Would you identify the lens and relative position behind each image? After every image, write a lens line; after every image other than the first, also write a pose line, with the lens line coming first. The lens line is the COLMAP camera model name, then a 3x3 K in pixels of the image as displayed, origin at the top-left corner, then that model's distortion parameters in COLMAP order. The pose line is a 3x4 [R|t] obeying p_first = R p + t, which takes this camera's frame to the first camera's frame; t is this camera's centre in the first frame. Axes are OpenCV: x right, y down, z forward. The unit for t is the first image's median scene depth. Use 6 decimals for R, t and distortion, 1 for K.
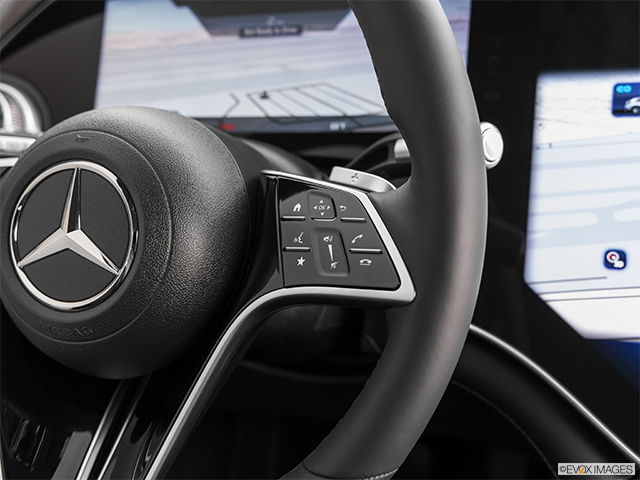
lens RADIAL K [[752.6, 0, 320.0], [0, 752.6, 240.0], [0, 0, 1]] dist [-0.001640, 0.022201]
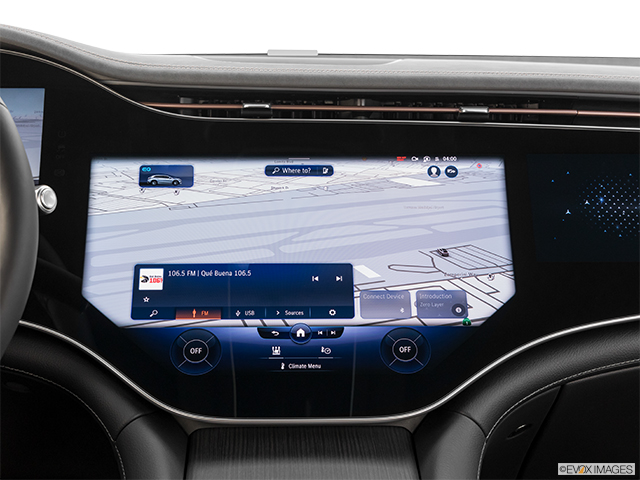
lens RADIAL K [[1094.2, 0, 320.0], [0, 1094.2, 240.0], [0, 0, 1]] dist [0.006741, 0.014814]
pose [[0.929792, 0.004175, 0.368062, -0.080704], [0.055208, 0.987043, -0.150661, 0.289539], [-0.363922, 0.160404, 0.917514, -1.118798]]
